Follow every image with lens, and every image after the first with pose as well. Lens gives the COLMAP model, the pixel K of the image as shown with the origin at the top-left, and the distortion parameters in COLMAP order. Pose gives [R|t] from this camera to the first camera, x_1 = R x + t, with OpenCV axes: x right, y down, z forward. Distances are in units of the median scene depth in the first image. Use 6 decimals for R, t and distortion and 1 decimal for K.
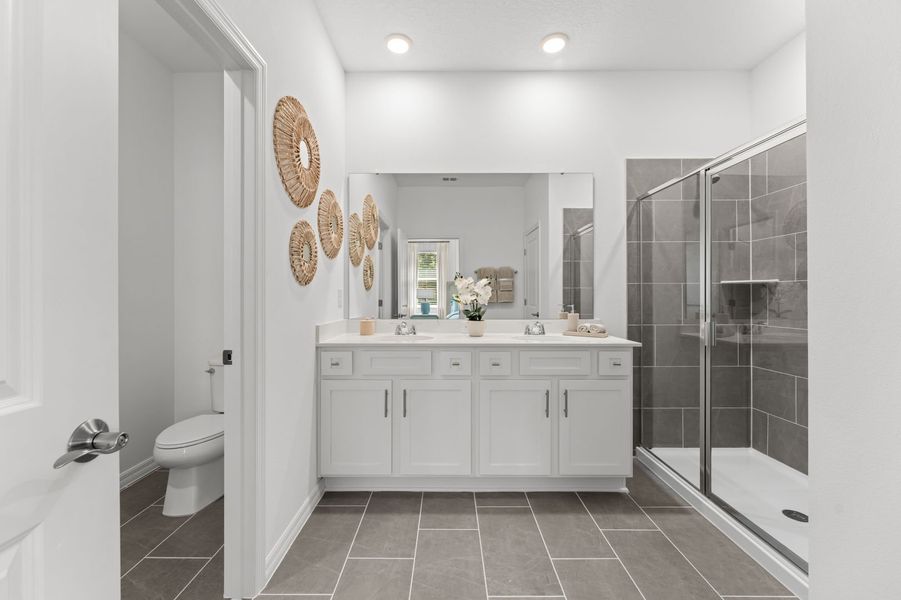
lens RADIAL K [[369.2, 0, 450.5], [0, 369.2, 299.0], [0, 0, 1]] dist [0.003899, -0.000890]
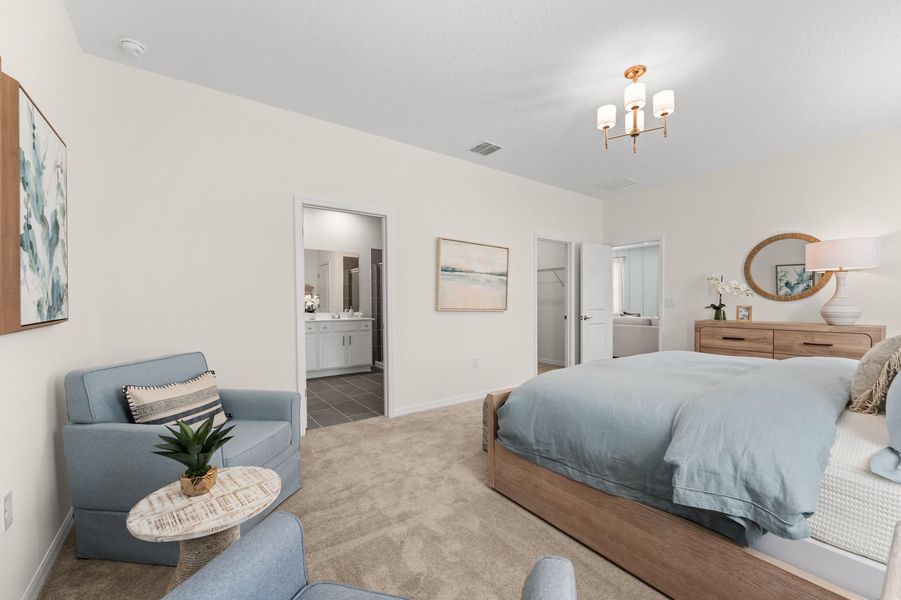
lens RADIAL K [[369.2, 0, 451.7], [0, 369.2, 307.6], [0, 0, 1]] dist [0.003899, -0.000890]
pose [[0.812759, -0.008810, 0.582533, -0.619453], [-0.001173, 0.999859, 0.016758, -0.016833], [-0.582599, -0.014304, 0.812634, -1.549387]]
